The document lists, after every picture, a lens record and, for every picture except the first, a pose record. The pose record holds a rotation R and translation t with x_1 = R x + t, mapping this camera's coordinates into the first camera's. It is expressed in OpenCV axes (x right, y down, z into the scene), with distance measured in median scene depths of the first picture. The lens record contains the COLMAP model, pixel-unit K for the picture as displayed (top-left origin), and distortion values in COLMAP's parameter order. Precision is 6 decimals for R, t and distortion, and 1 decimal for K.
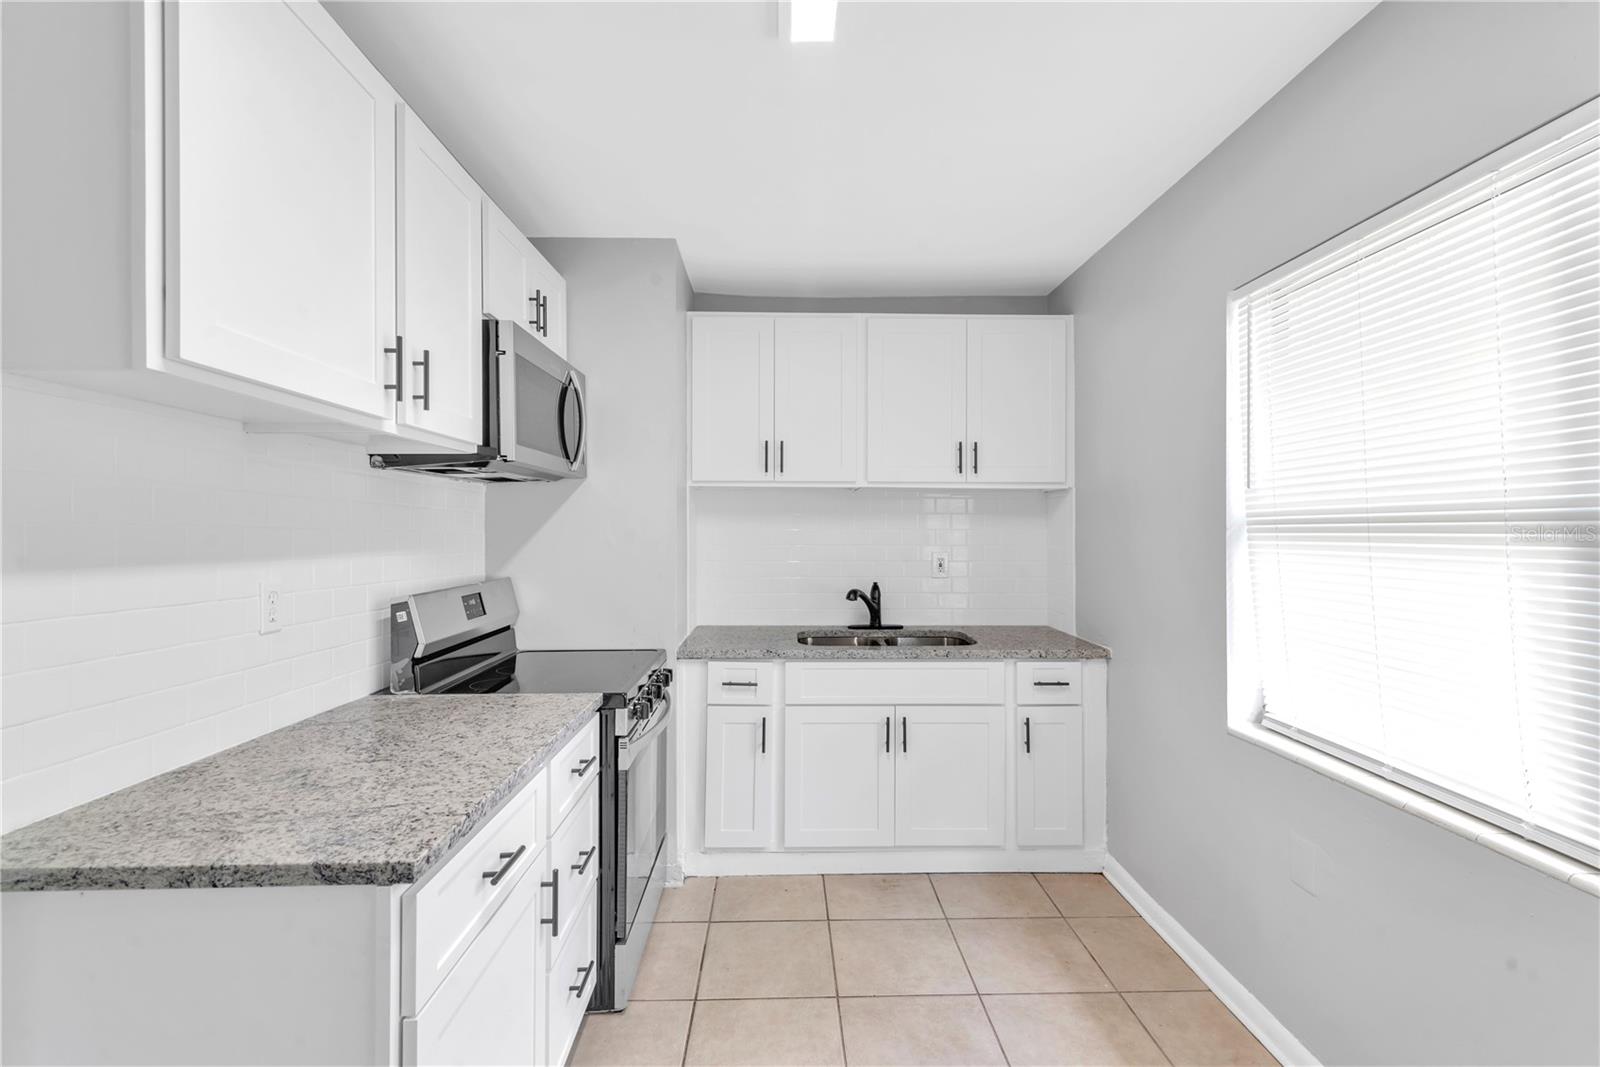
lens RADIAL K [[731.0, 0, 800.0], [0, 731.0, 533.5], [0, 0, 1]] dist [-0.002177, -0.000466]
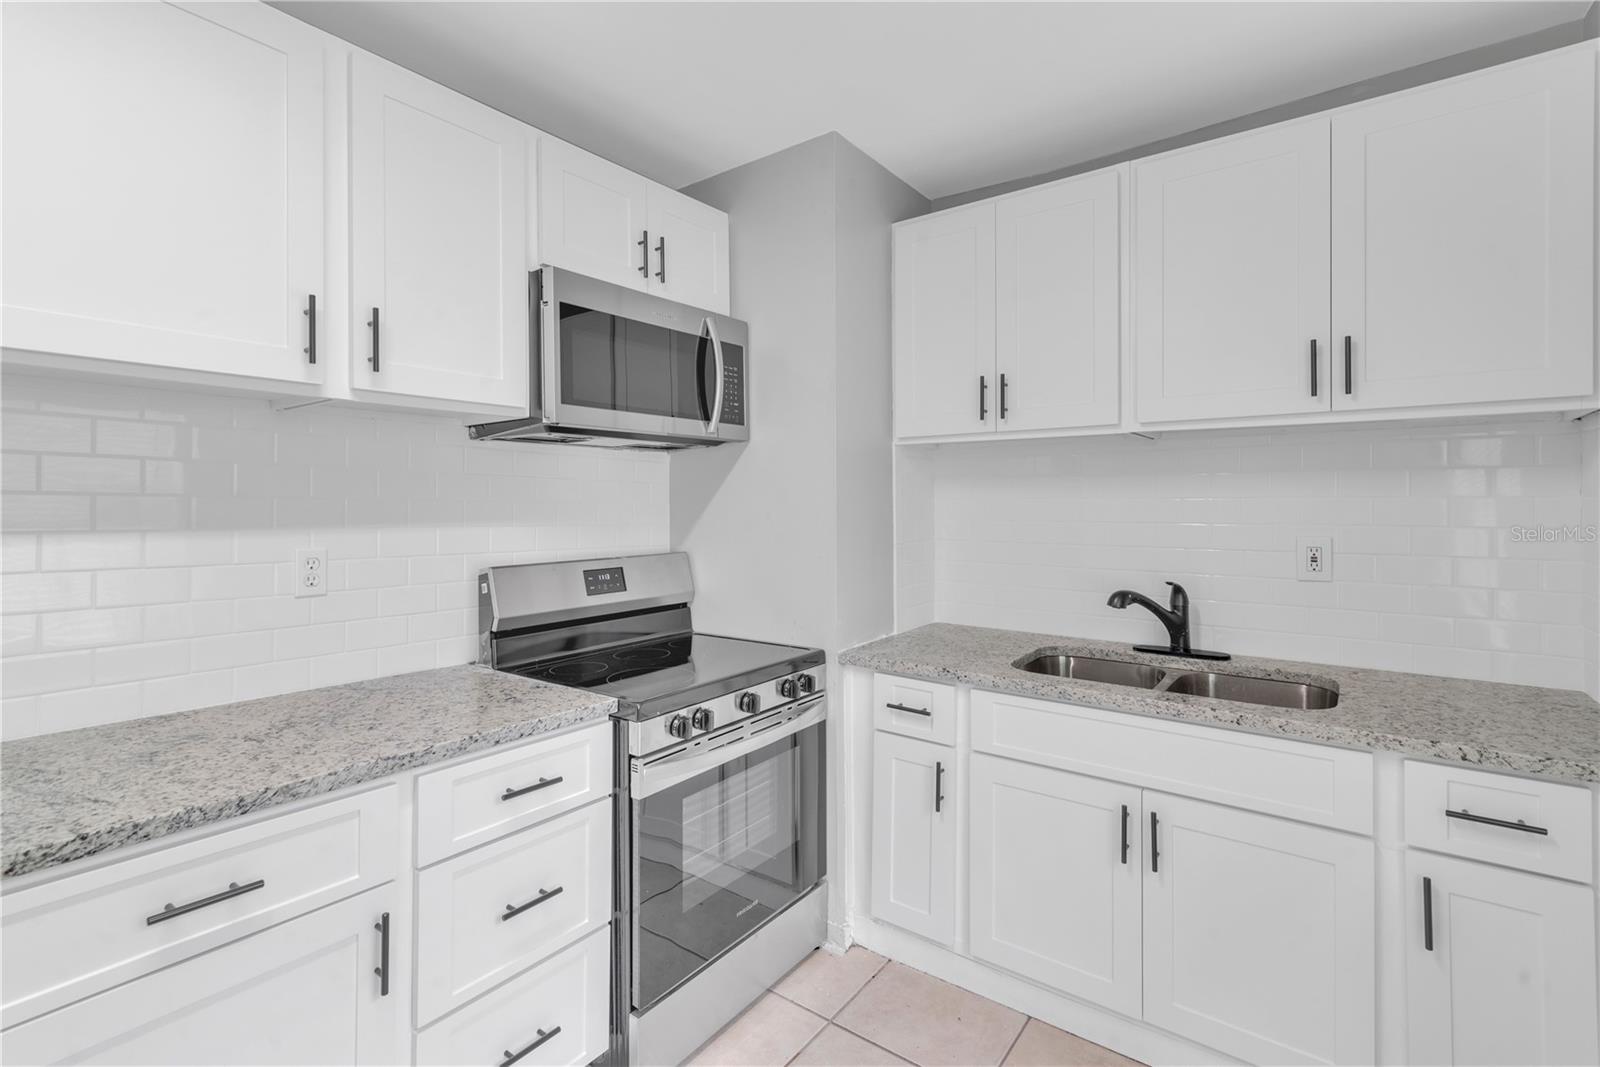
lens RADIAL K [[734.5, 0, 796.2], [0, 734.5, 508.8], [0, 0, 1]] dist [-0.000641, -0.000237]
pose [[0.779888, 0.000426, -0.625919, 0.289883], [-0.000591, 1.000000, -0.000057, 0.004365], [0.625919, 0.000414, 0.779888, 0.351401]]
